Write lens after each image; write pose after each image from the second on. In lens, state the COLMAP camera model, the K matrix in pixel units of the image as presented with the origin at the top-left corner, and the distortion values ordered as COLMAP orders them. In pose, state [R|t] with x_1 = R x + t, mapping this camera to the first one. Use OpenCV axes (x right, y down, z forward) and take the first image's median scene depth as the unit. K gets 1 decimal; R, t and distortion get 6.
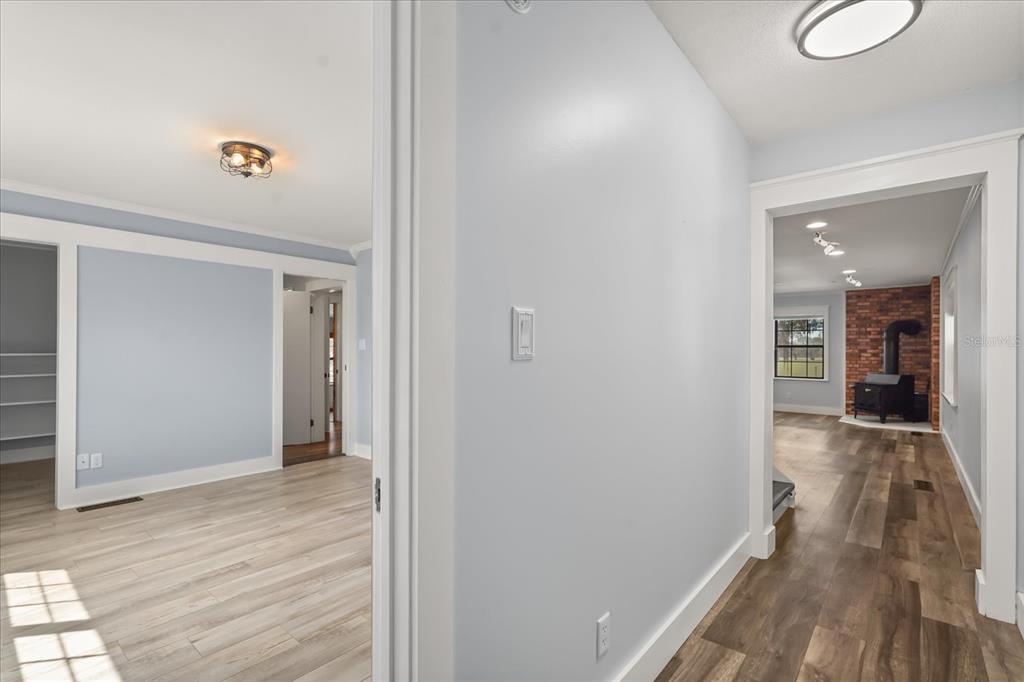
lens RADIAL K [[479.6, 0, 511.8], [0, 479.6, 349.3], [0, 0, 1]] dist [-0.001070, -0.000154]
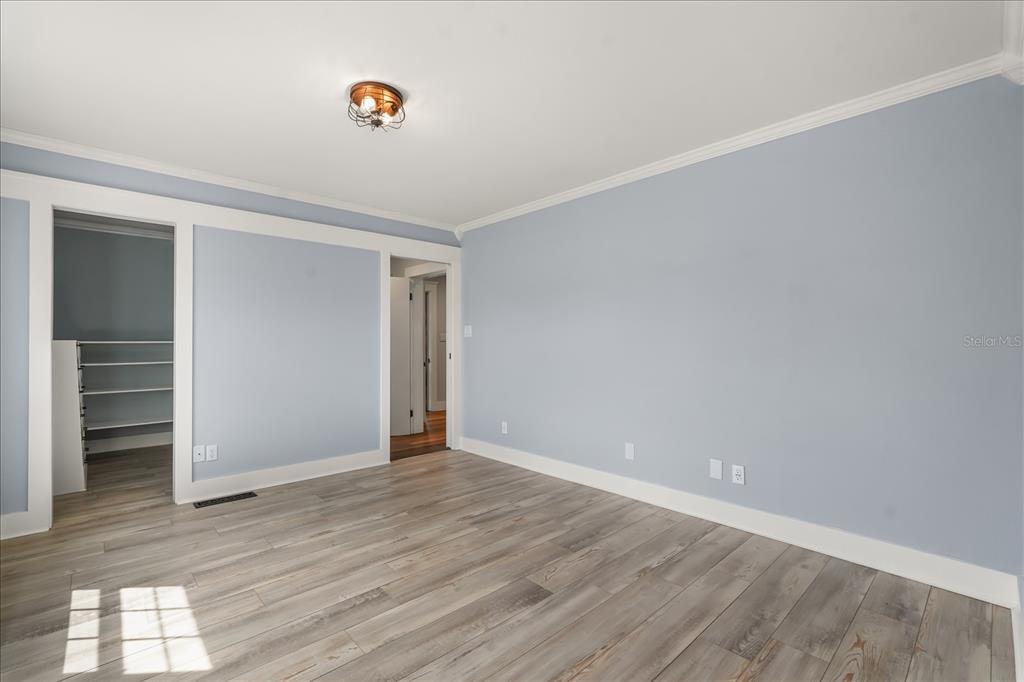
lens RADIAL K [[458.7, 0, 512.0], [0, 458.7, 341.0], [0, 0, 1]] dist [-0.004558, 0.000042]
pose [[0.992486, -0.002592, -0.122335, -0.180681], [0.002487, 0.999996, -0.001018, 0.015320], [0.122337, 0.000706, 0.992488, 0.189504]]
